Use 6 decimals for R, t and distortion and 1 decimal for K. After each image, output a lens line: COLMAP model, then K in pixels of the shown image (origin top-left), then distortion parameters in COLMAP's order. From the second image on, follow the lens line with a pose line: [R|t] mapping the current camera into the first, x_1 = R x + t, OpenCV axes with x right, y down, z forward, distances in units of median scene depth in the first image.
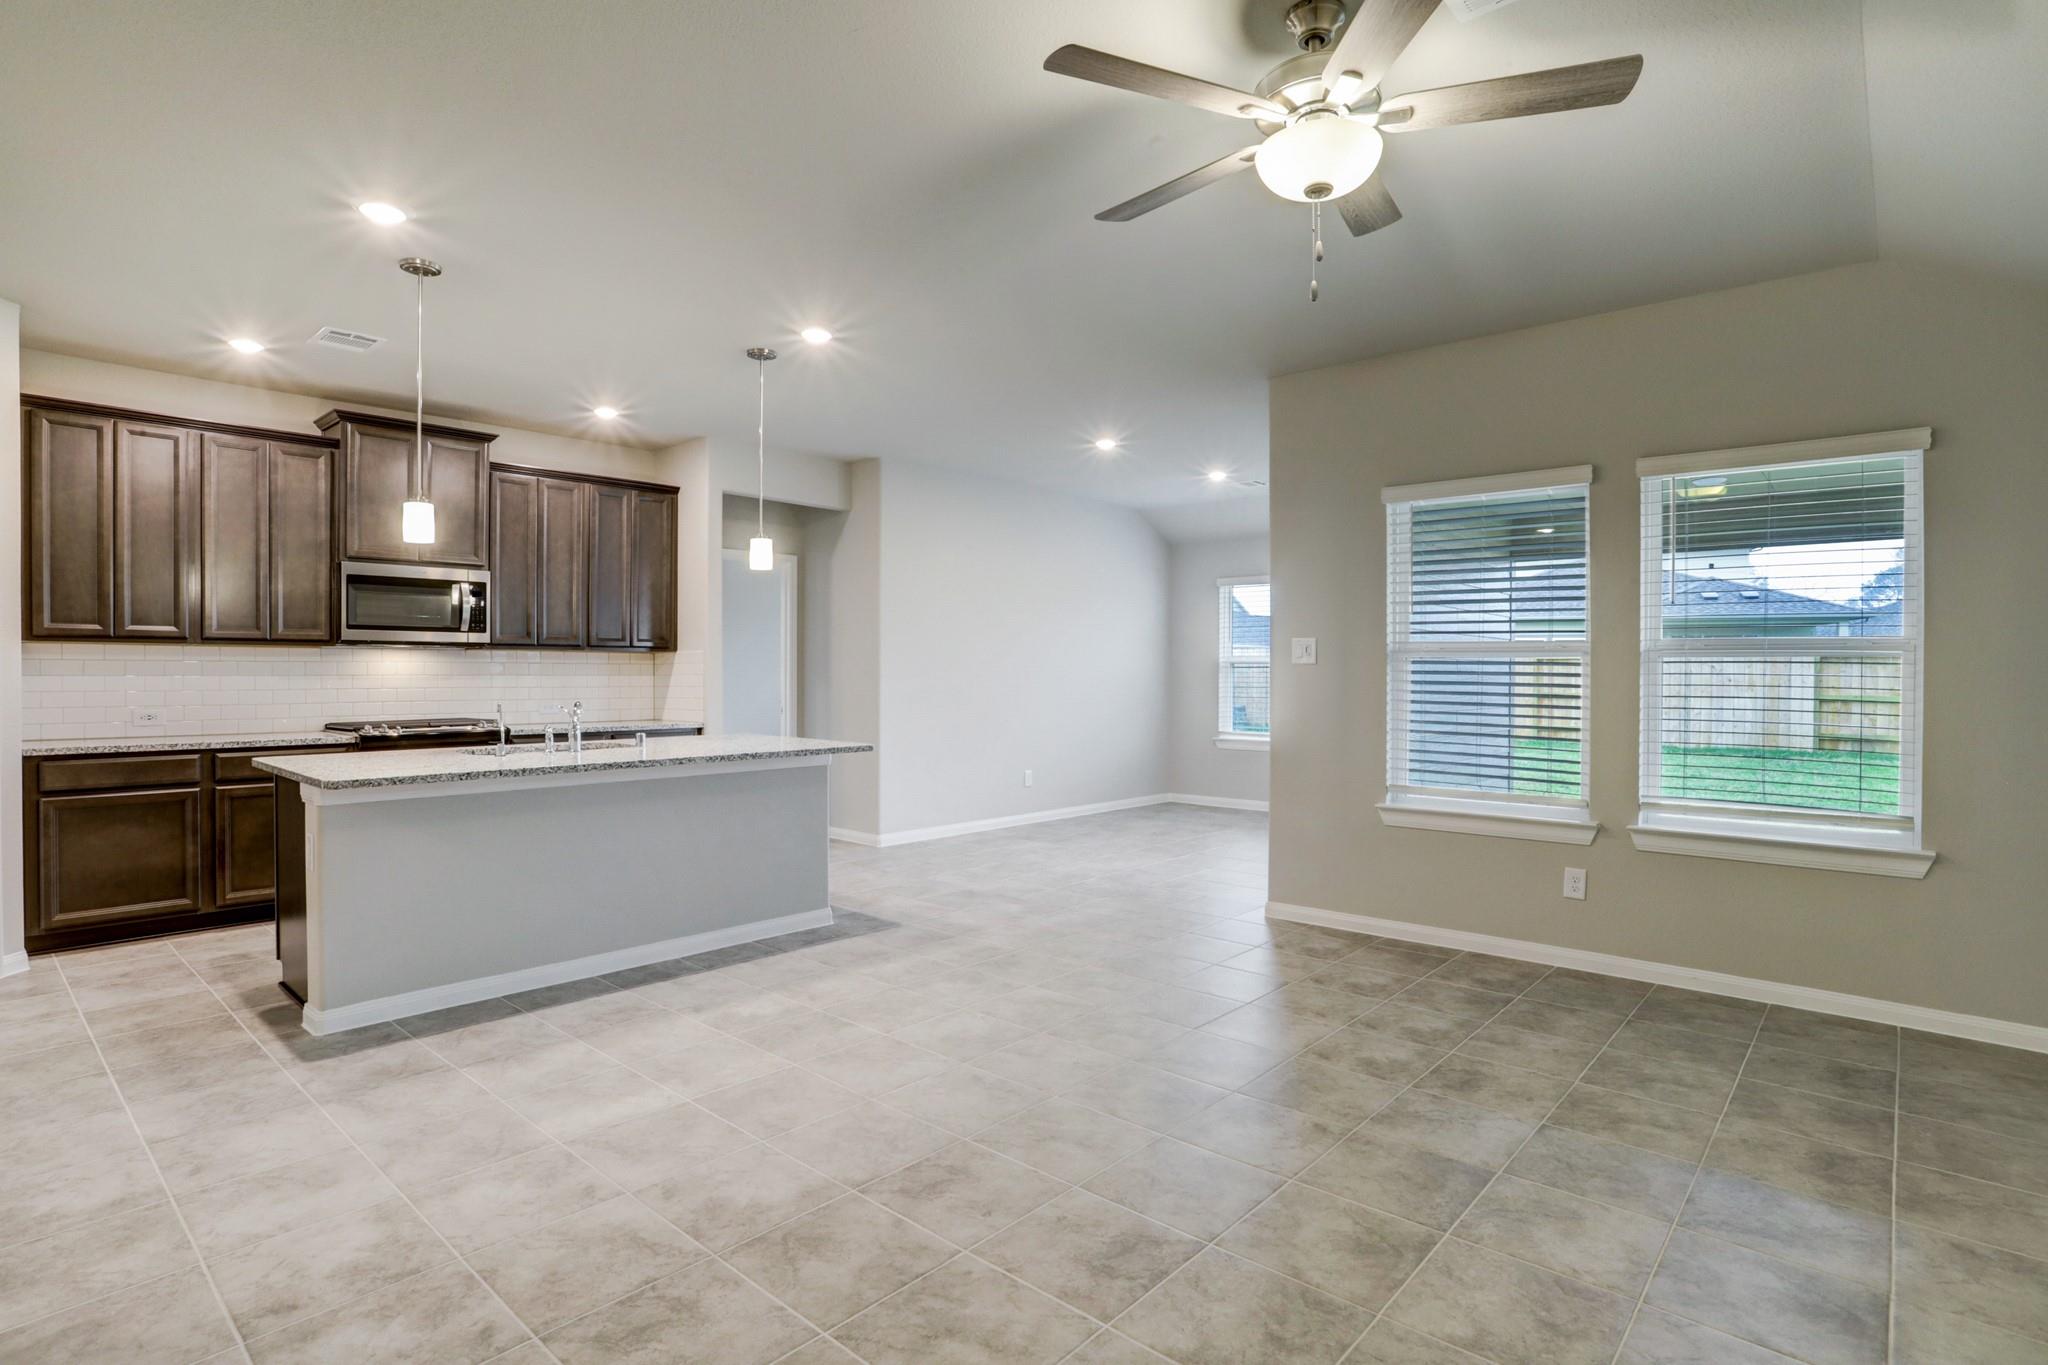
lens RADIAL K [[1079.6, 0, 1033.9], [0, 1079.6, 677.7], [0, 0, 1]] dist [-0.012130, 0.014884]
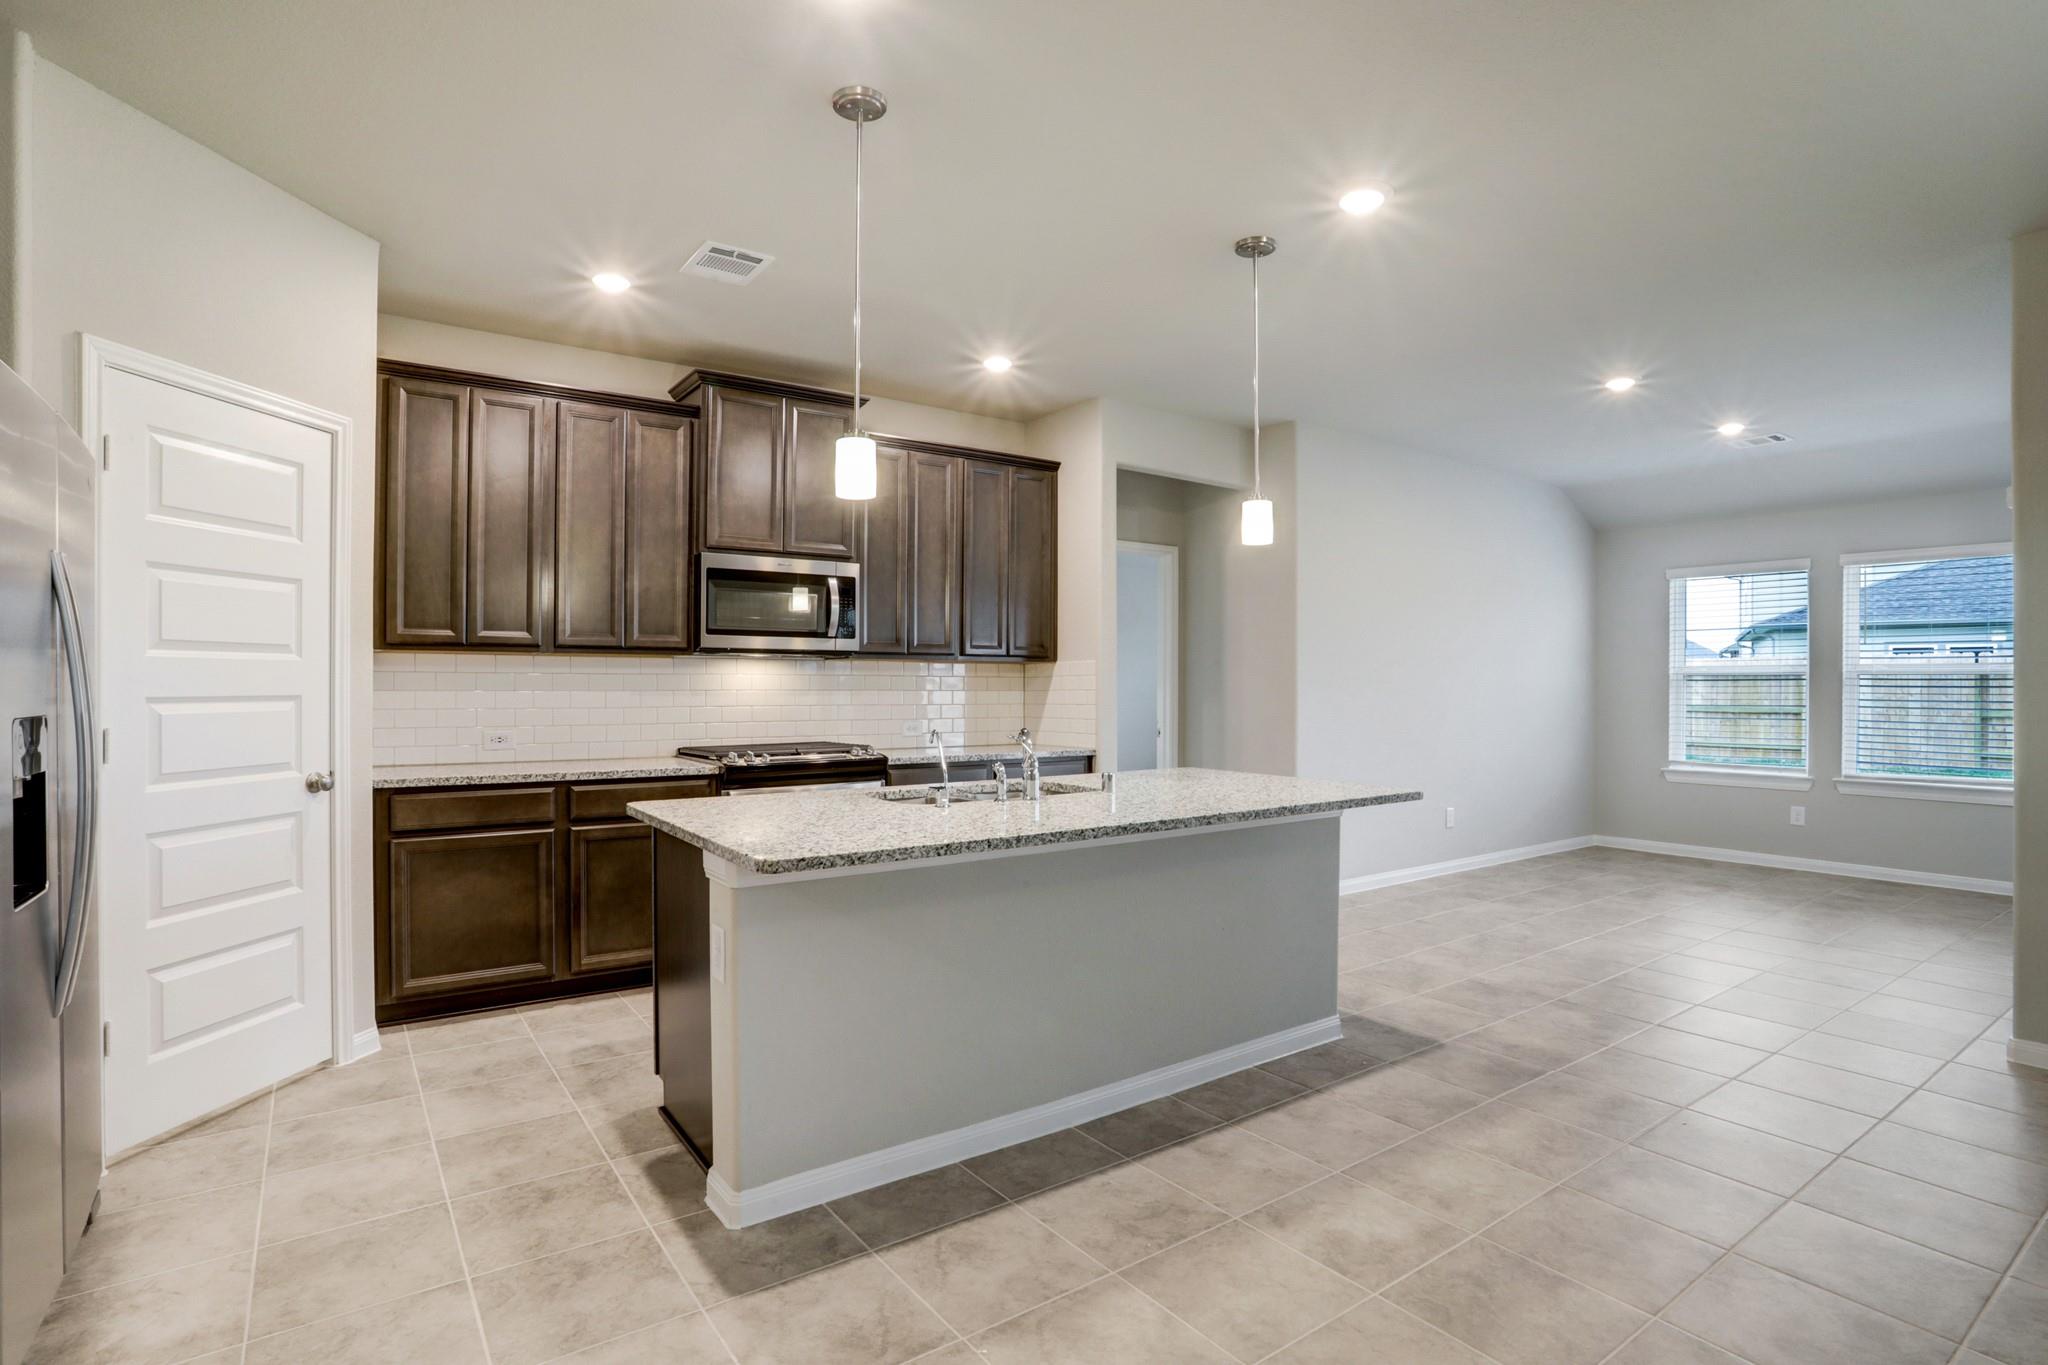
lens RADIAL K [[1016.6, 0, 1031.0], [0, 1016.6, 678.7], [0, 0, 1]] dist [-0.039982, 0.004411]
pose [[0.982479, -0.002380, -0.186356, -0.275877], [-0.000224, 0.999903, -0.013948, -0.000556], [0.186371, 0.013746, 0.982383, 0.315402]]
